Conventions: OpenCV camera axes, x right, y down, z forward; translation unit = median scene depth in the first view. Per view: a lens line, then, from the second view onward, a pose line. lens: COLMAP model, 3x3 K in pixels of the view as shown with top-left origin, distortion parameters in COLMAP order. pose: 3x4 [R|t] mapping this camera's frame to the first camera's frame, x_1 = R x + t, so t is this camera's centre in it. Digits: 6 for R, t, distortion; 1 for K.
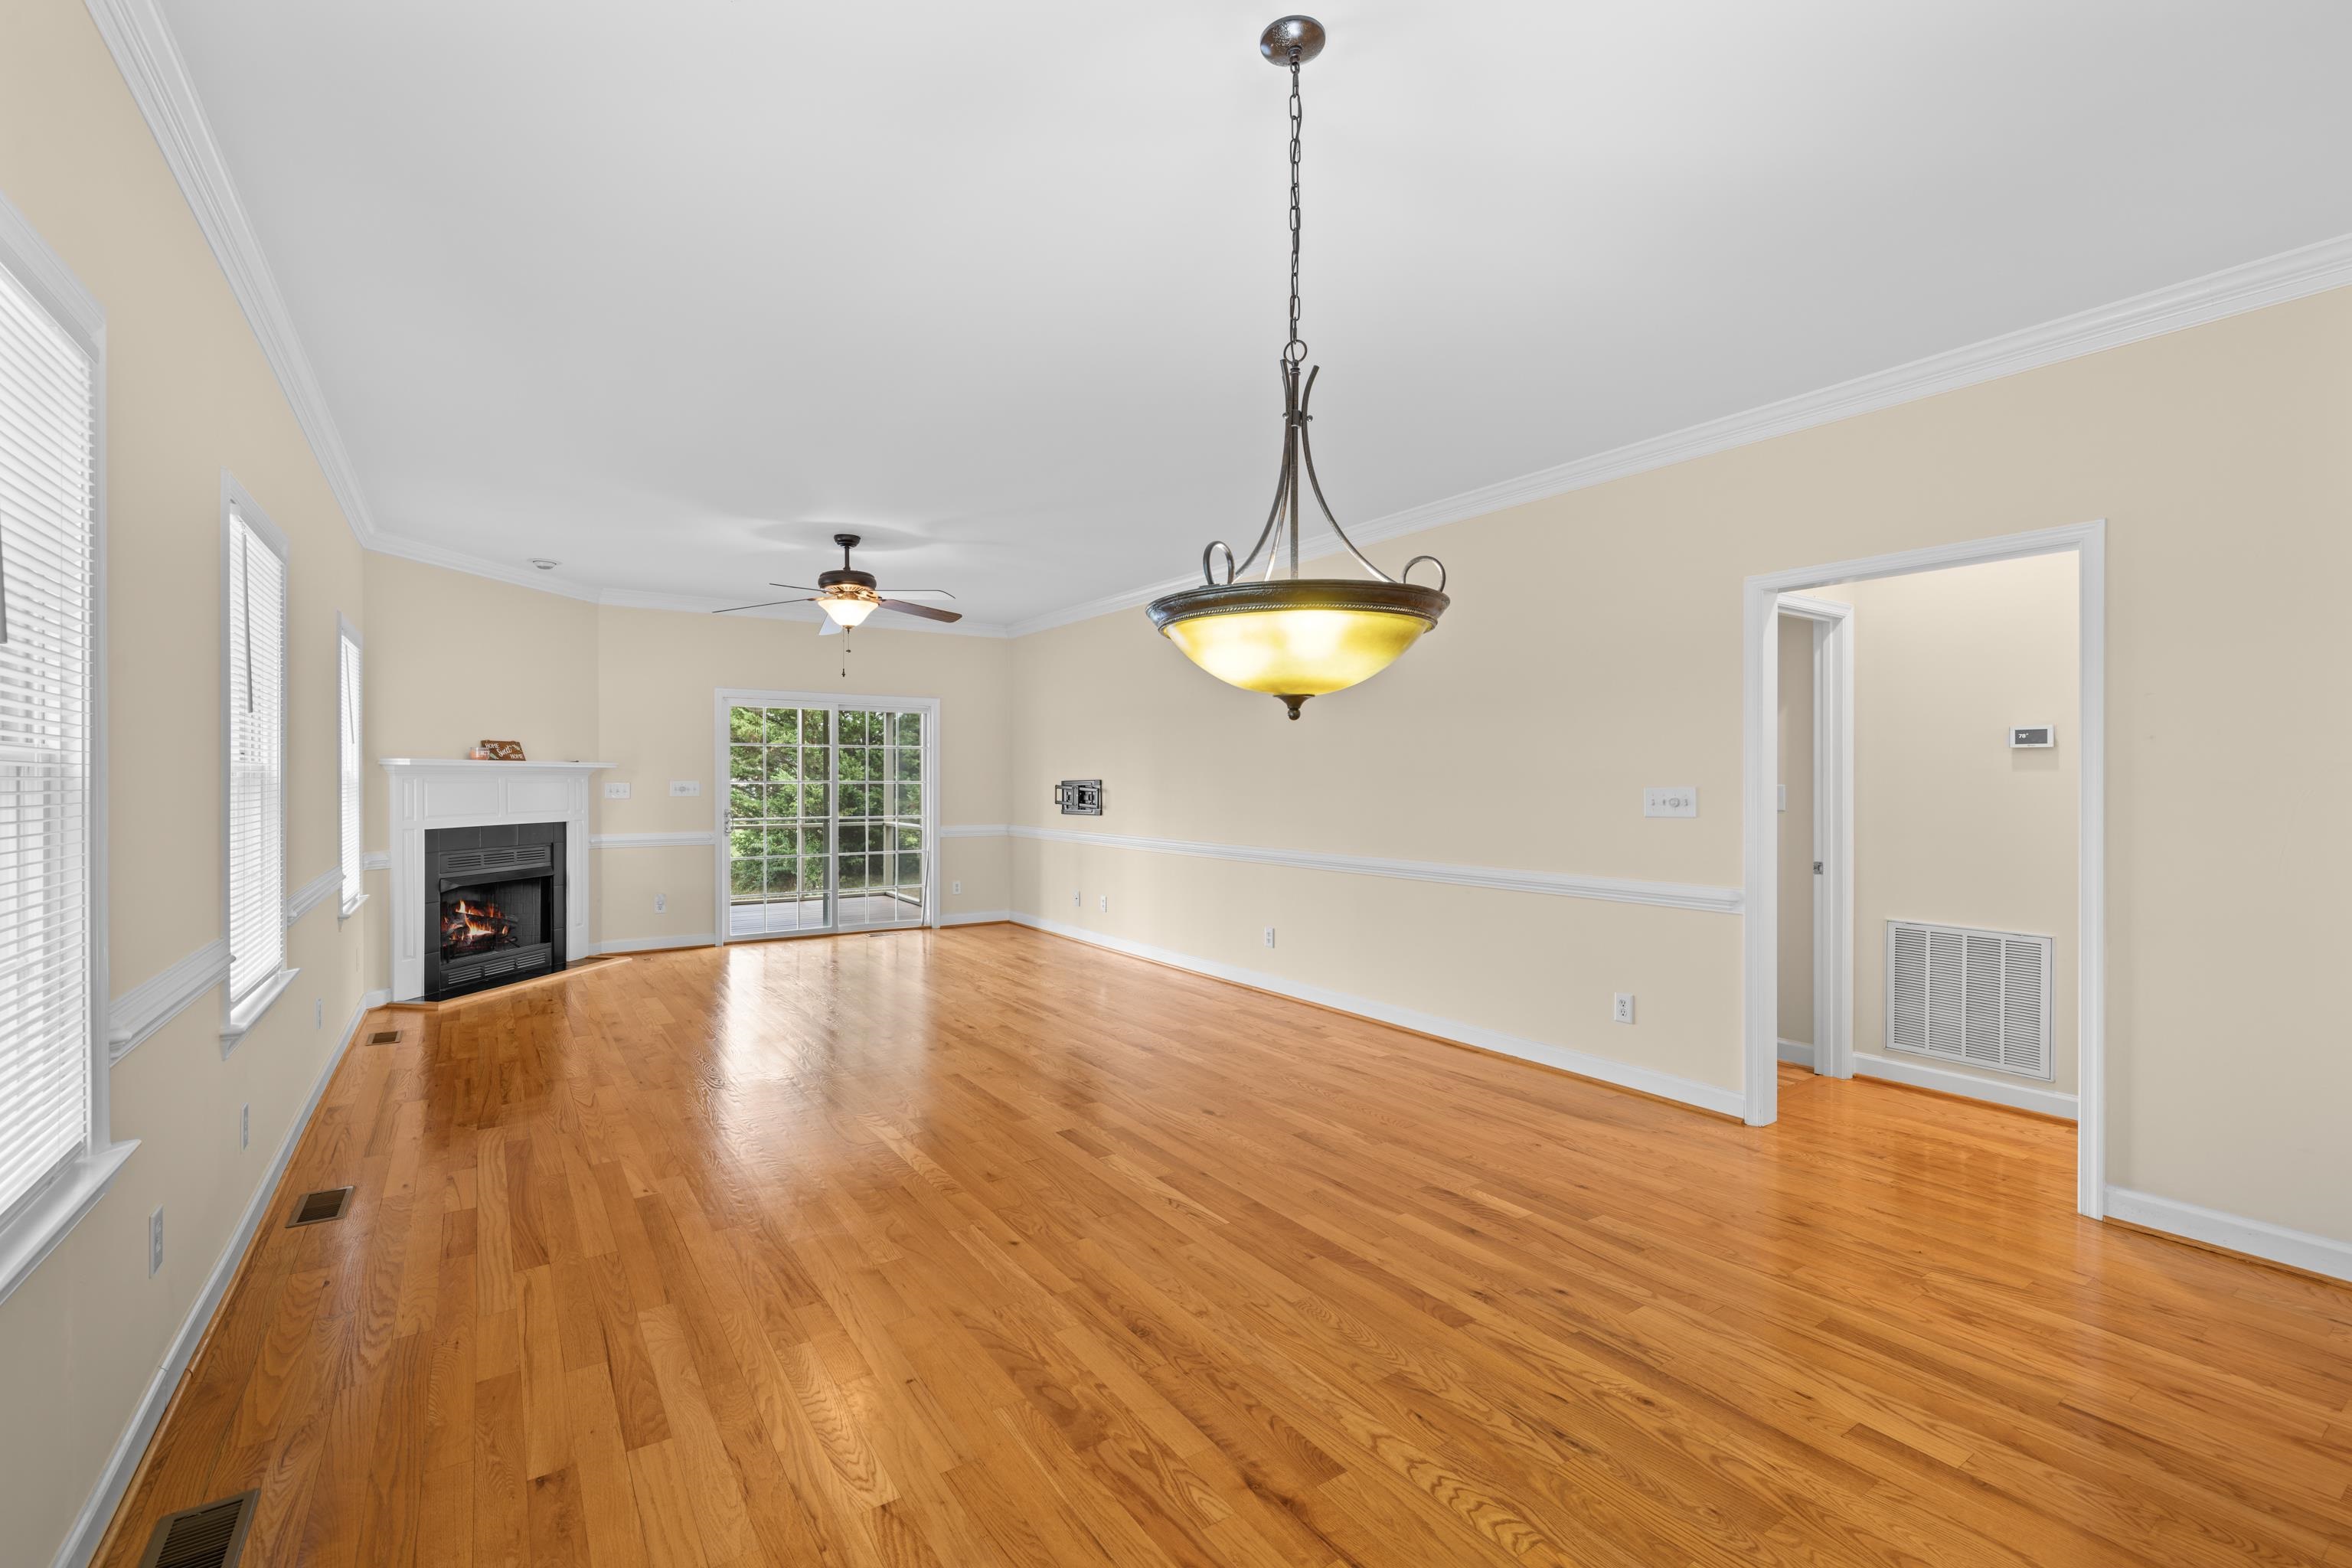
lens RADIAL K [[1011.5, 0, 1144.9], [0, 1011.5, 783.3], [0, 0, 1]] dist [0.003429, 0.000012]
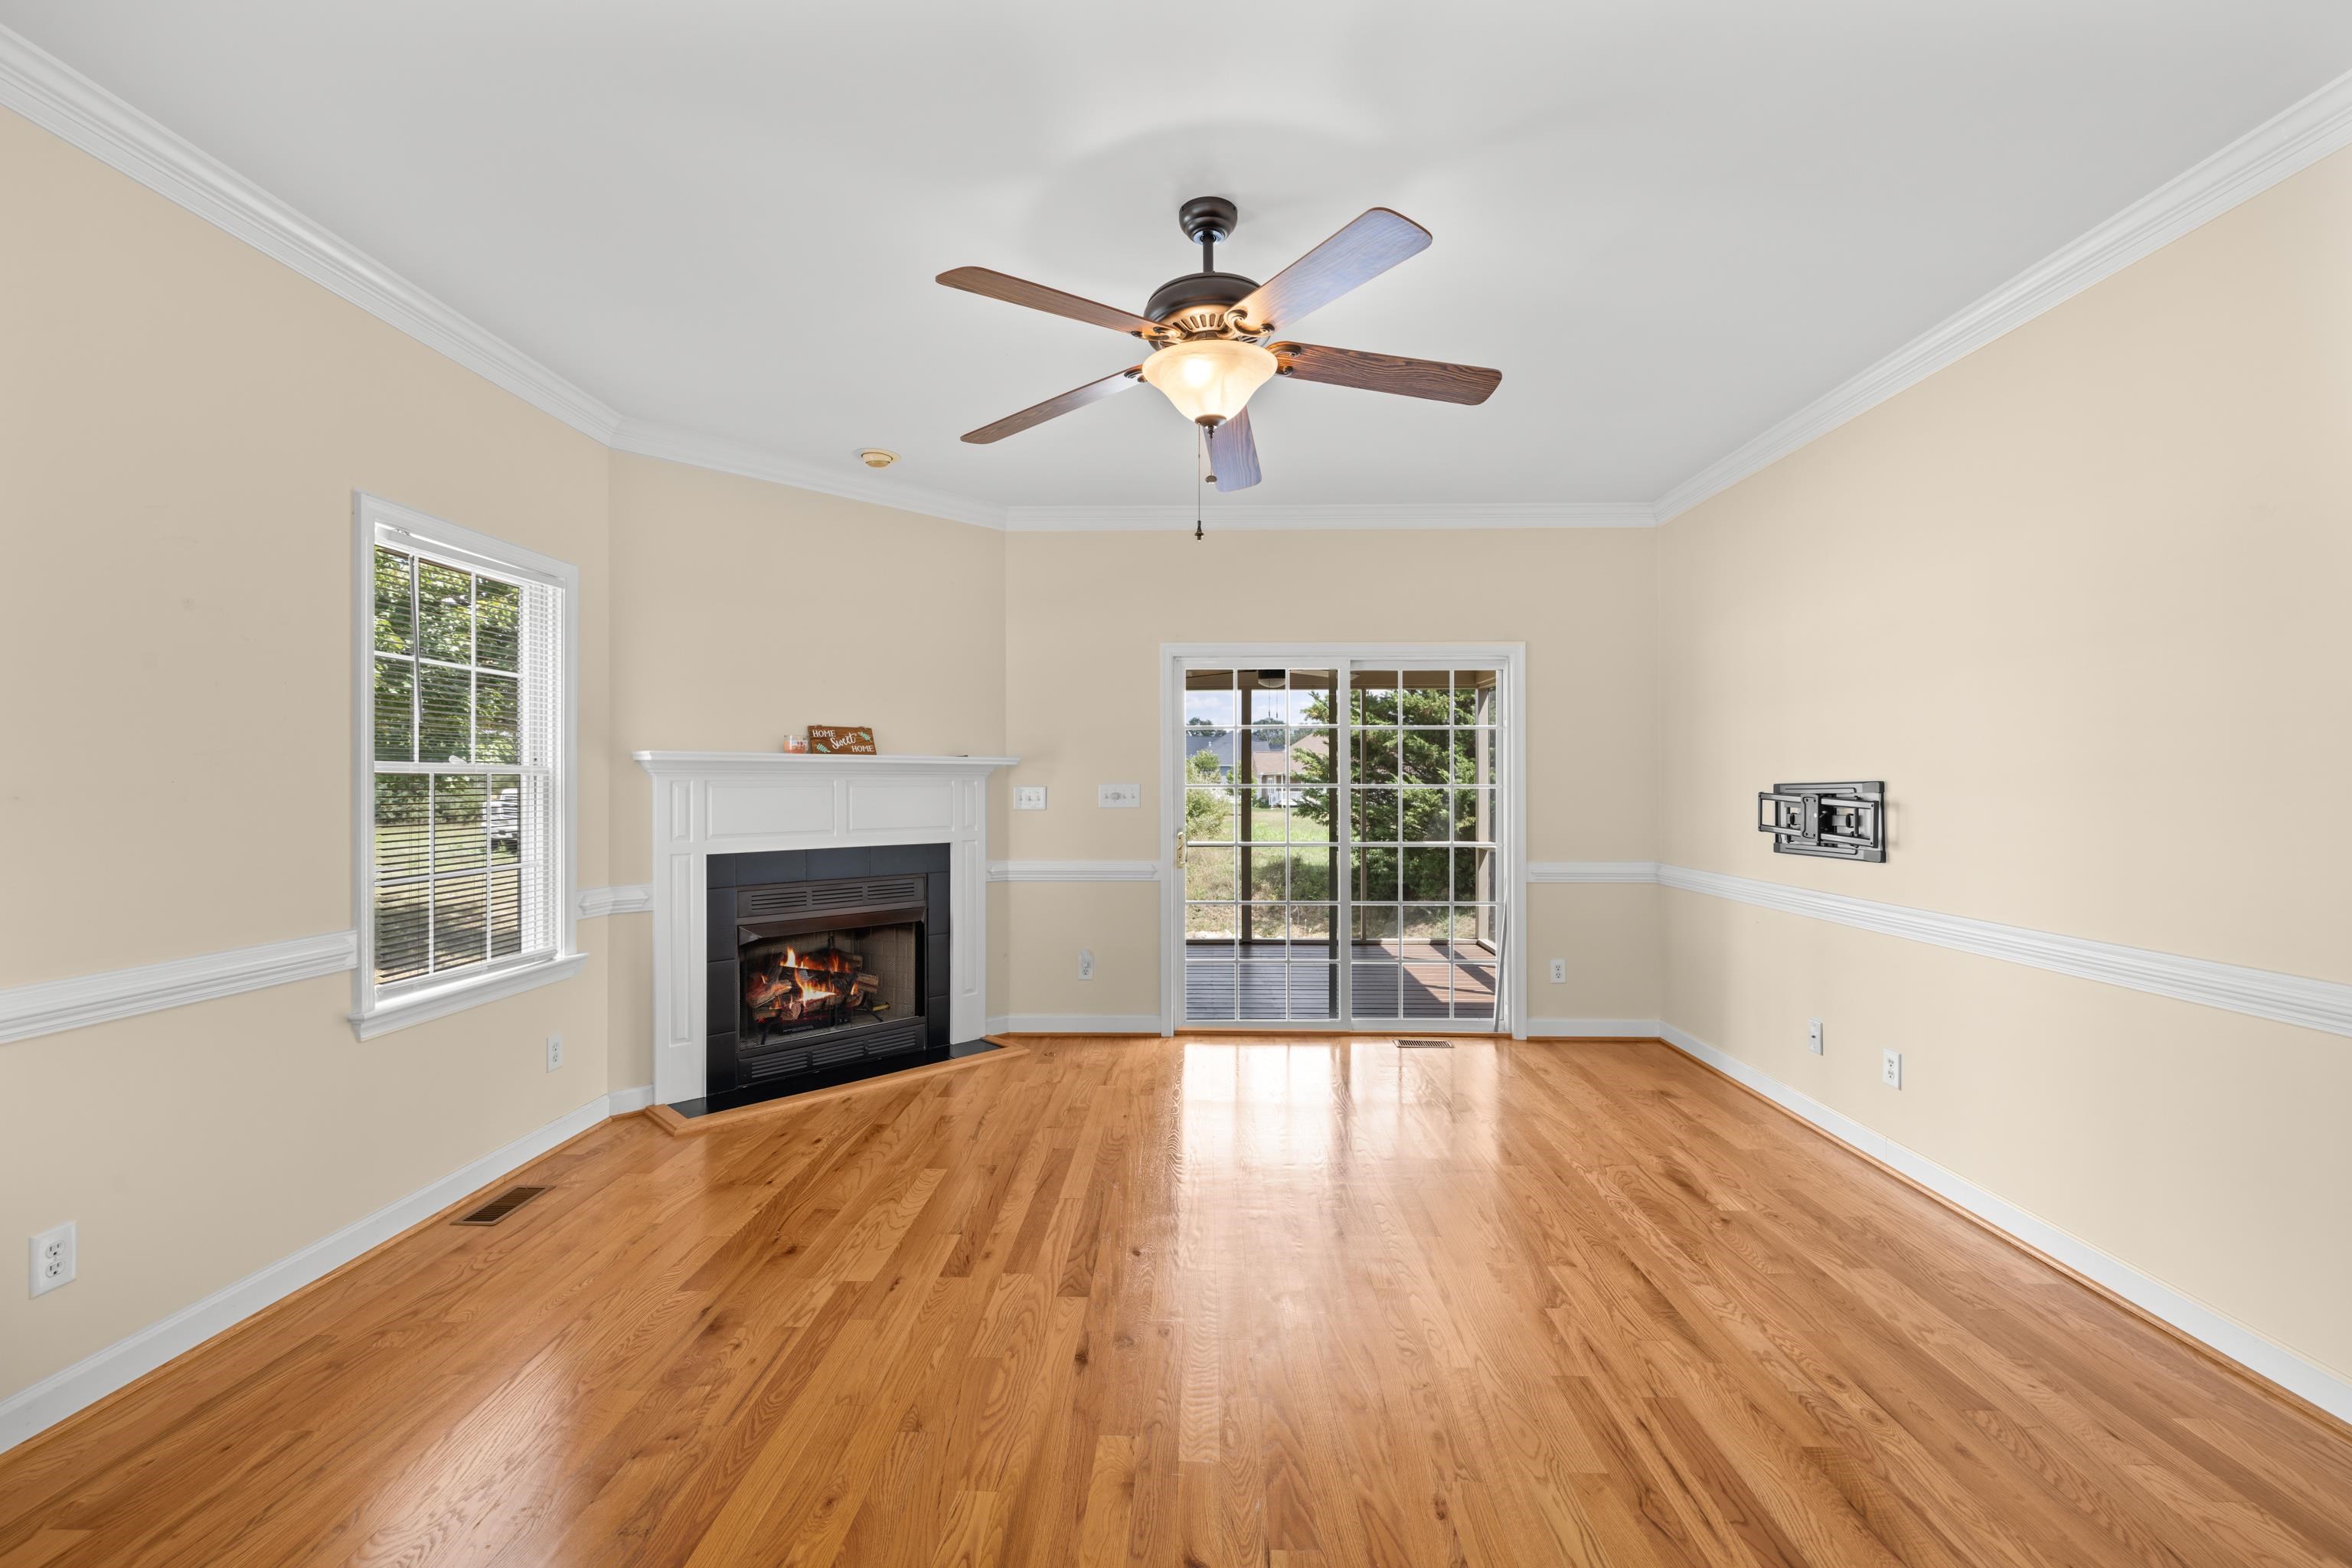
lens RADIAL K [[987.3, 0, 1176.7], [0, 987.3, 781.2], [0, 0, 1]] dist [0.002166, -0.000063]
pose [[0.820423, -0.002111, -0.571754, -0.064558], [-0.001524, 0.999982, -0.005877, -0.000609], [0.571755, 0.005693, 0.820404, 0.625889]]
